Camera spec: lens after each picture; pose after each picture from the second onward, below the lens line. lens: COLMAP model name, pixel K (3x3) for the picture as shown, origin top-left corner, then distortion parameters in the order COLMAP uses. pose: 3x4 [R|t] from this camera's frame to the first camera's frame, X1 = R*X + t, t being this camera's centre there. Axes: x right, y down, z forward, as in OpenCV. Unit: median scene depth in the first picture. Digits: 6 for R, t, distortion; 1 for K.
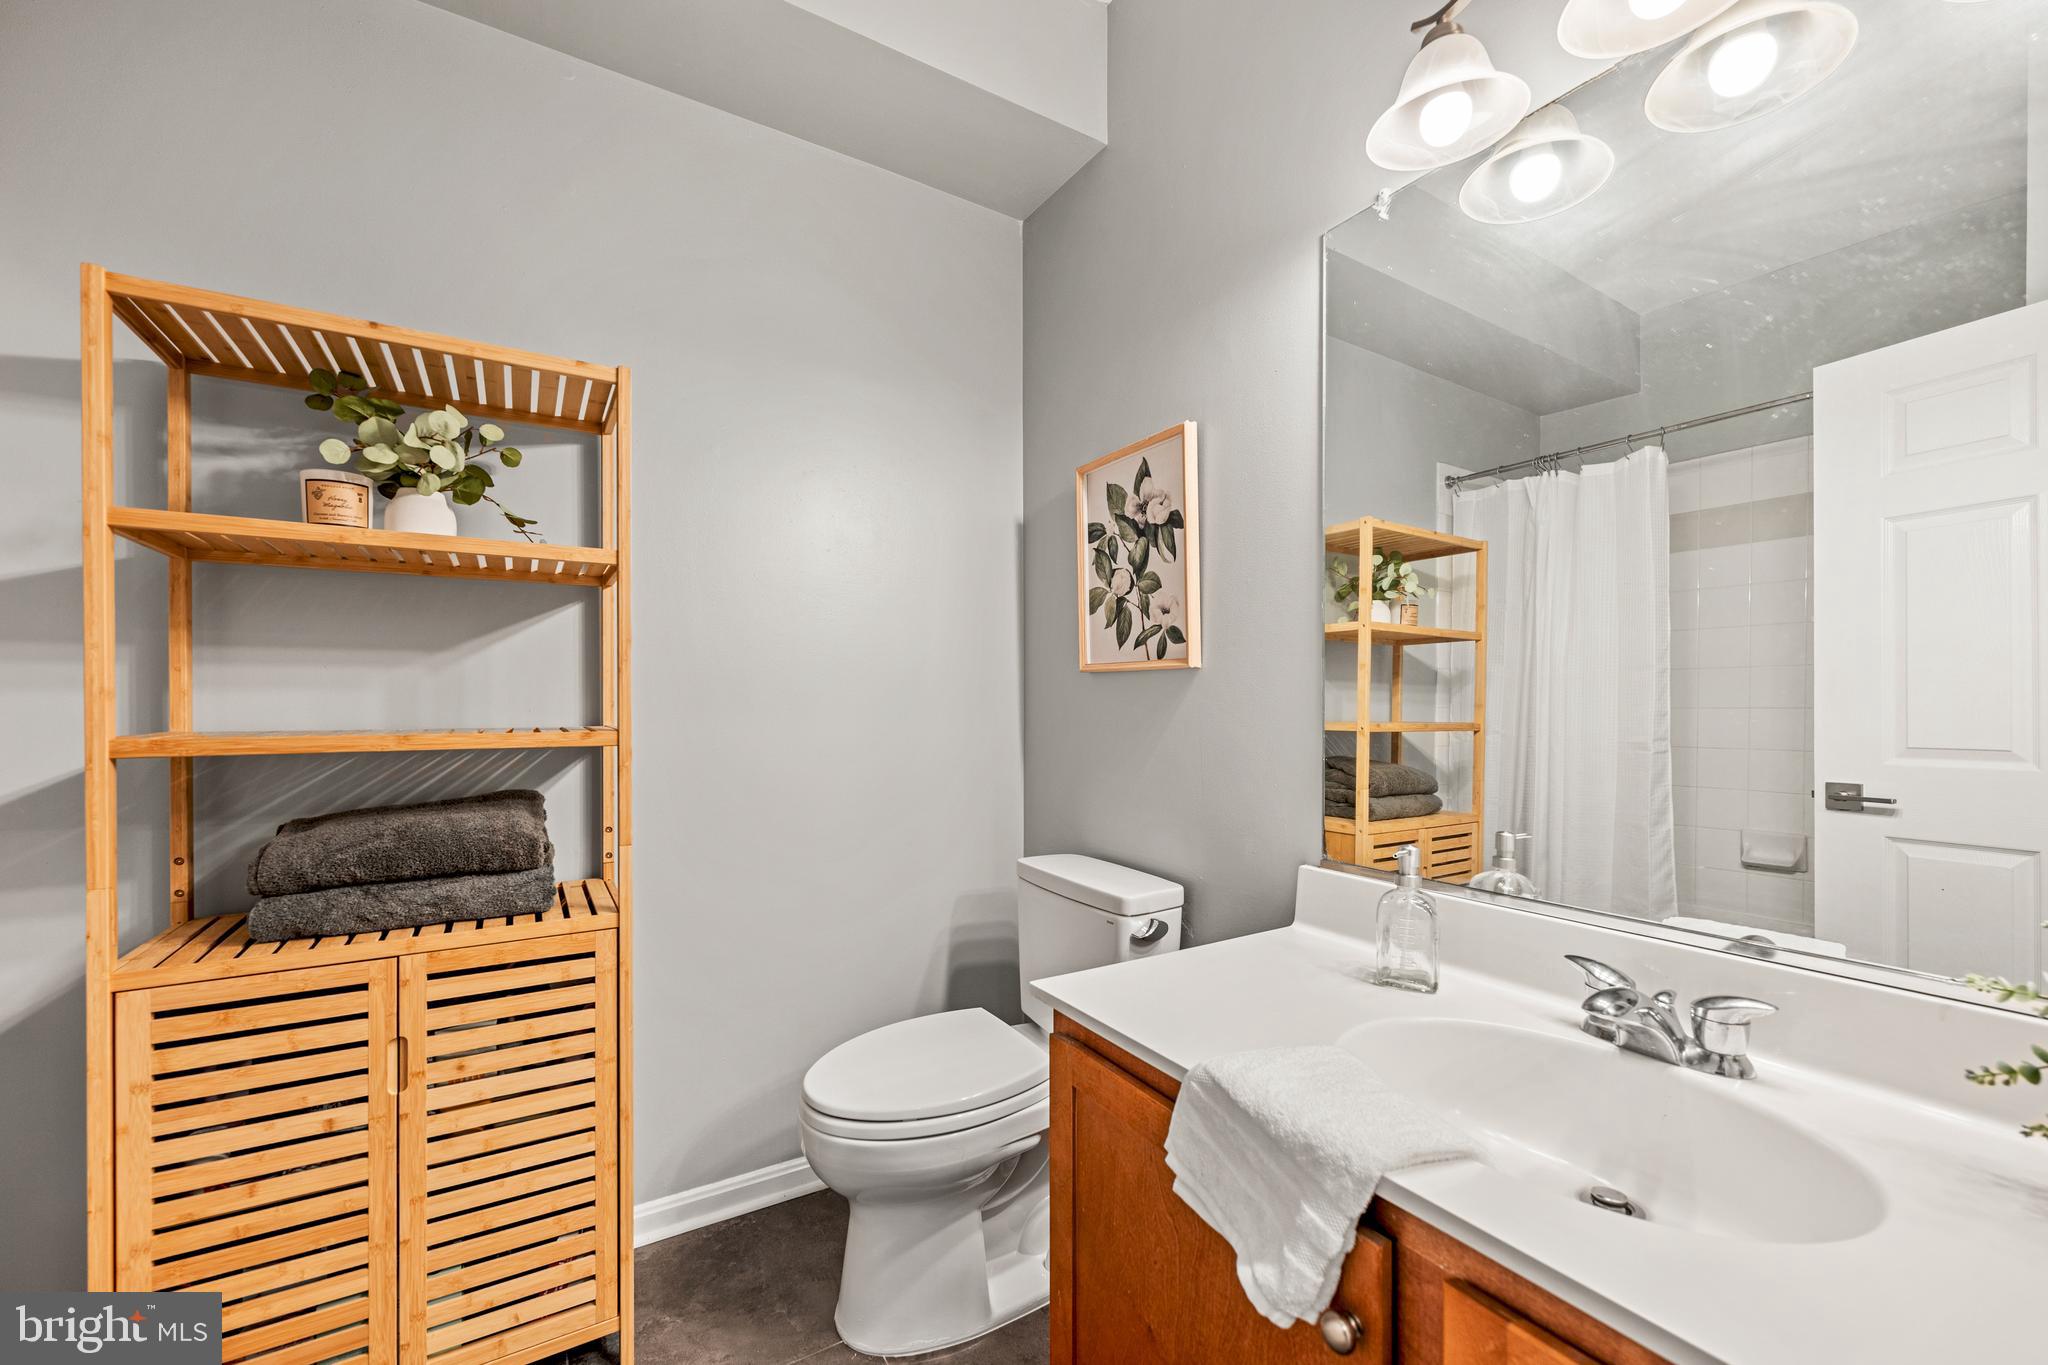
lens RADIAL K [[824.0, 0, 1025.4], [0, 824.0, 700.7], [0, 0, 1]] dist [-0.005904, 0.002167]
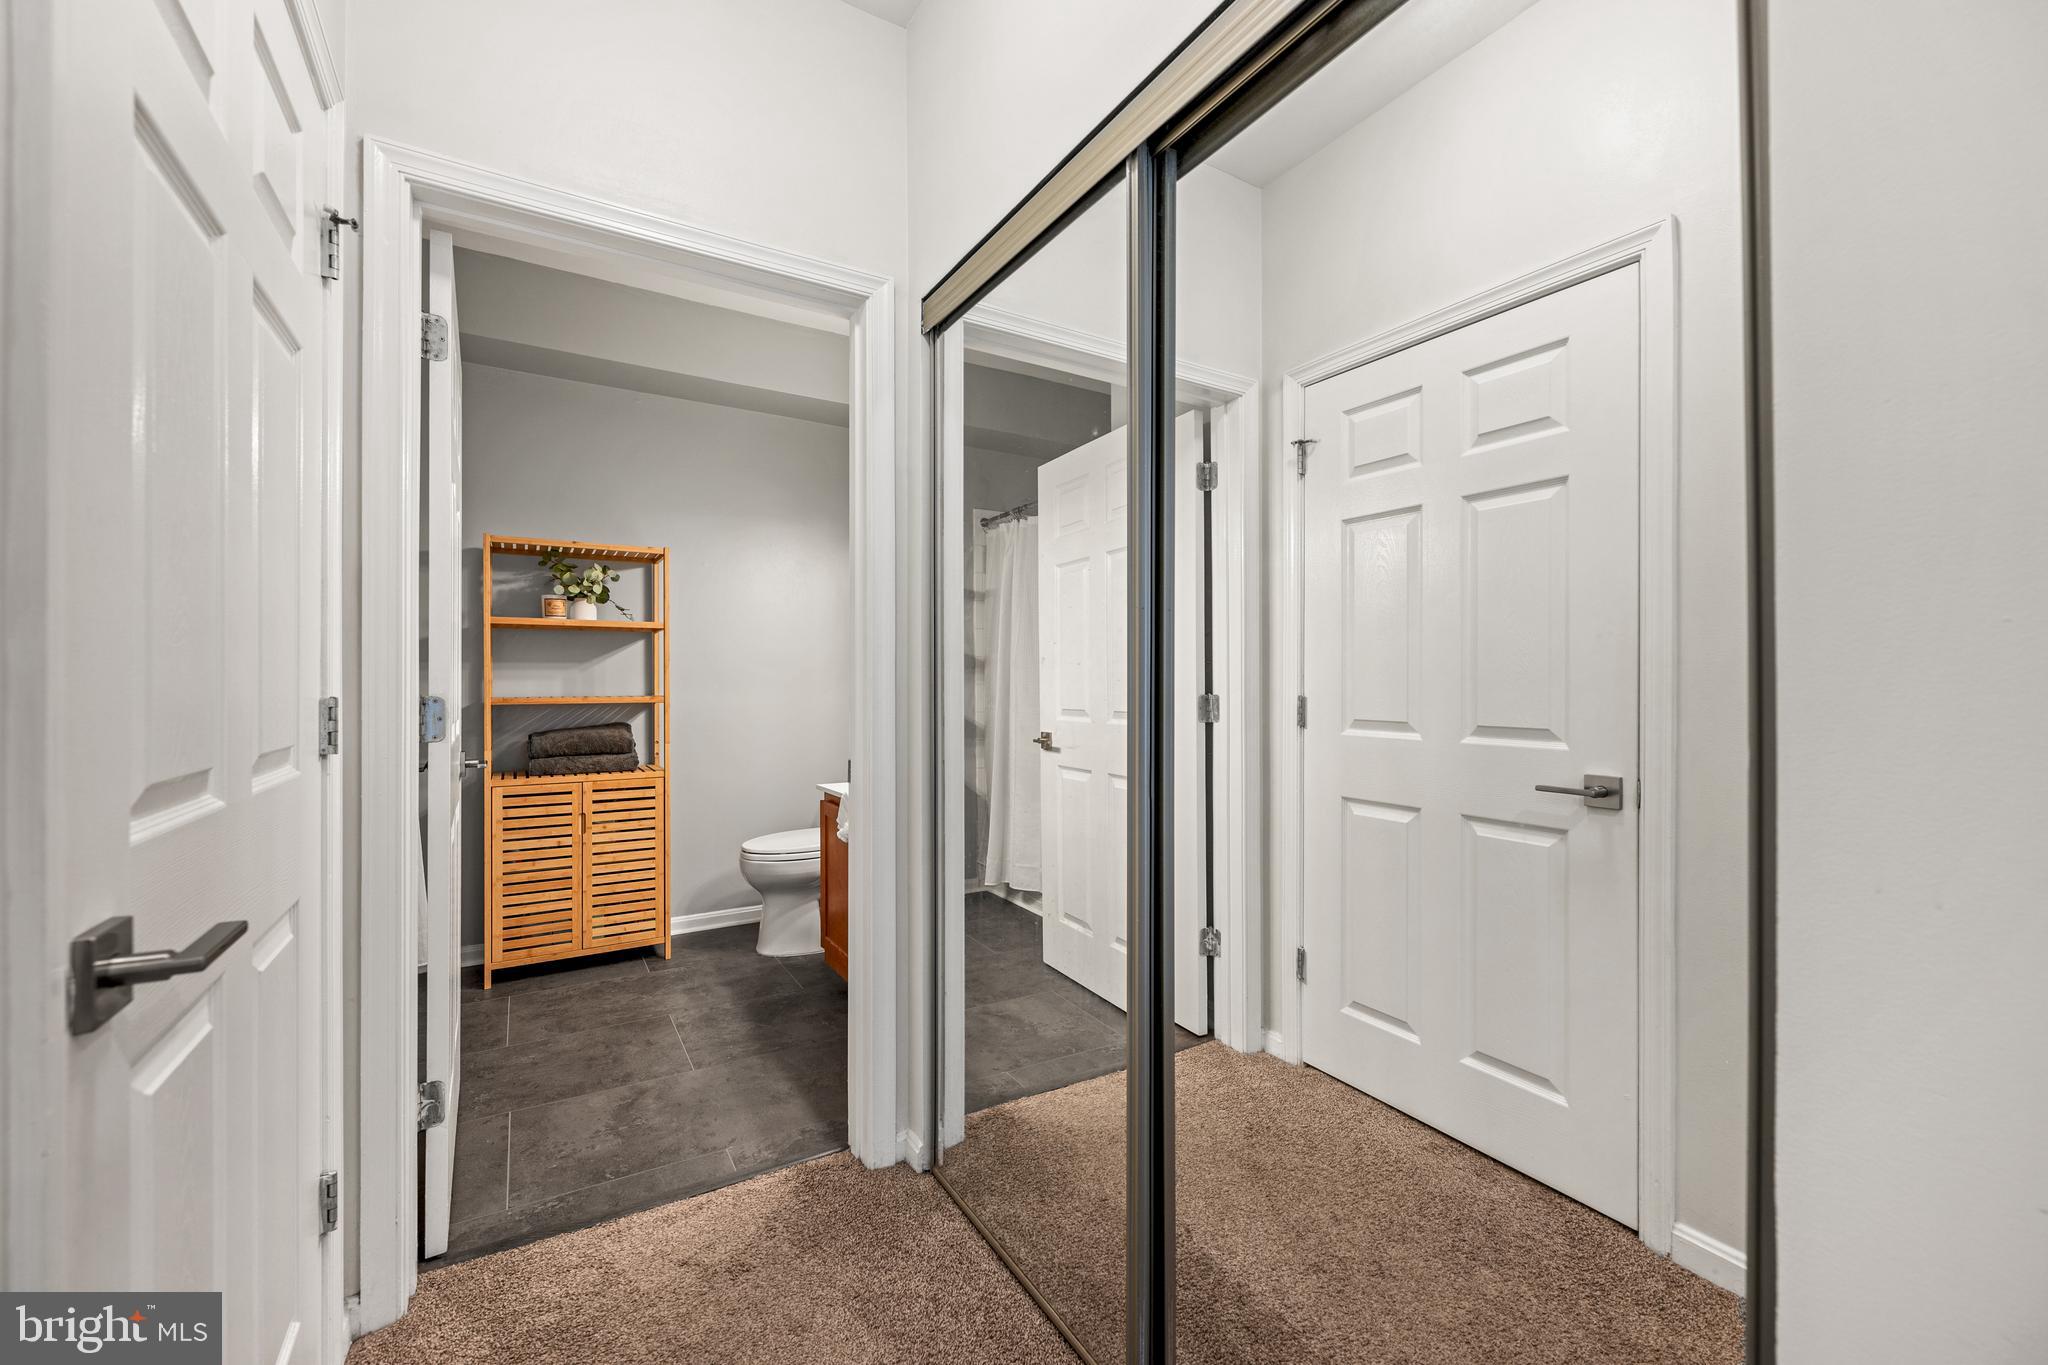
lens RADIAL K [[824.0, 0, 1029.0], [0, 824.0, 678.4], [0, 0, 1]] dist [-0.005904, 0.002167]
pose [[0.999989, -0.000020, 0.004710, 0.616076], [0.000003, 0.999994, 0.003565, -0.027447], [-0.004710, -0.003565, 0.999983, -1.547343]]
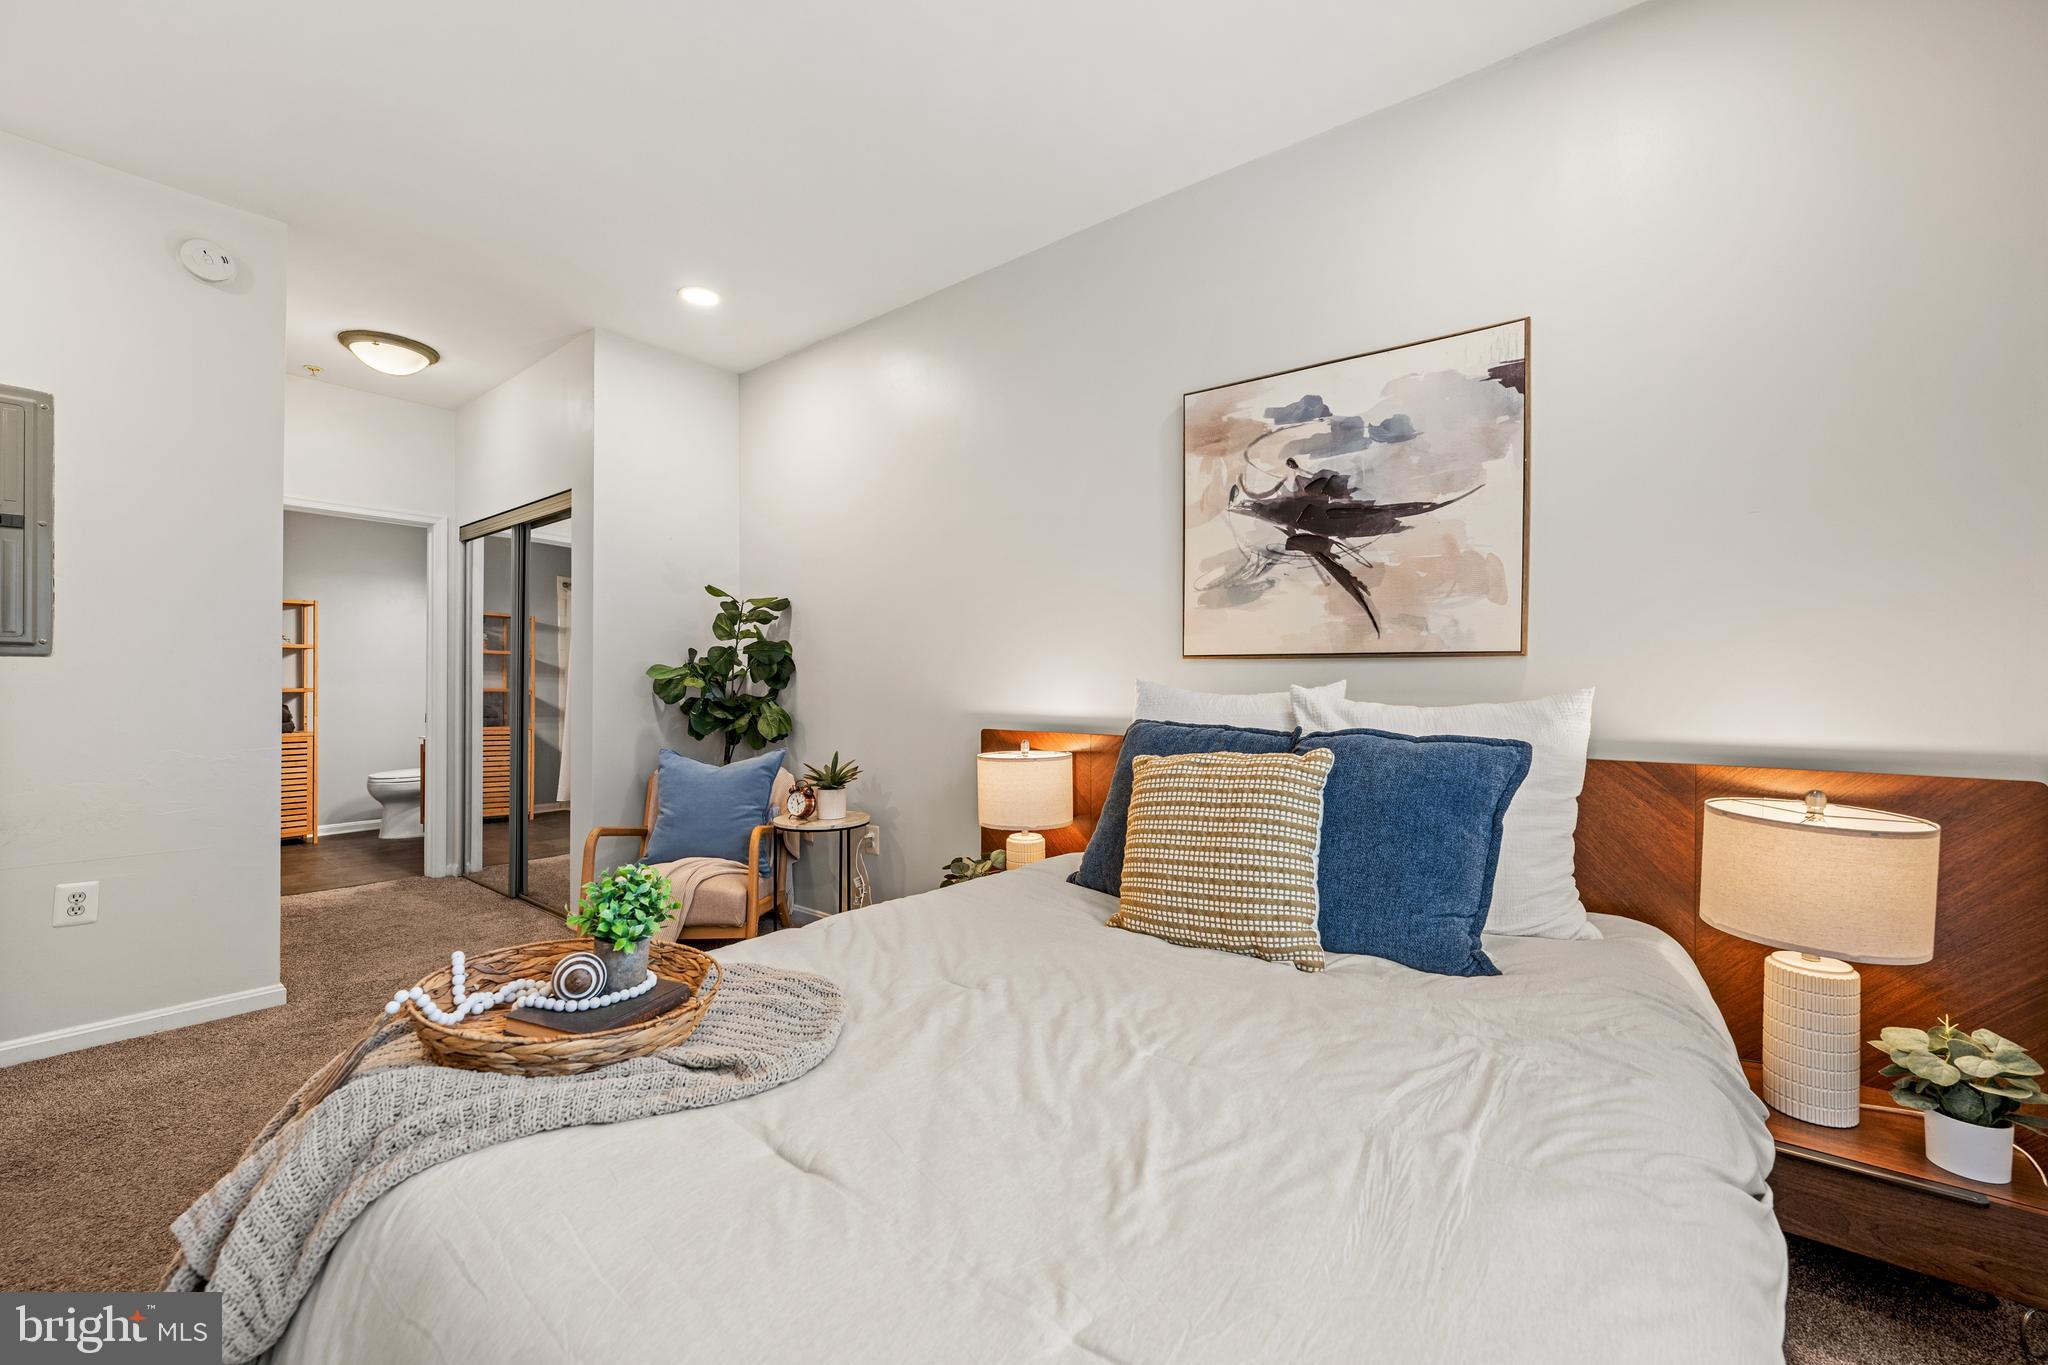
lens RADIAL K [[824.0, 0, 1002.7], [0, 824.0, 689.1], [0, 0, 1]] dist [-0.005904, 0.002167]
pose [[0.945442, 0.001800, 0.325785, 1.511660], [-0.007243, 0.999854, 0.015494, -0.051270], [-0.325709, -0.017008, 0.945317, -4.250648]]
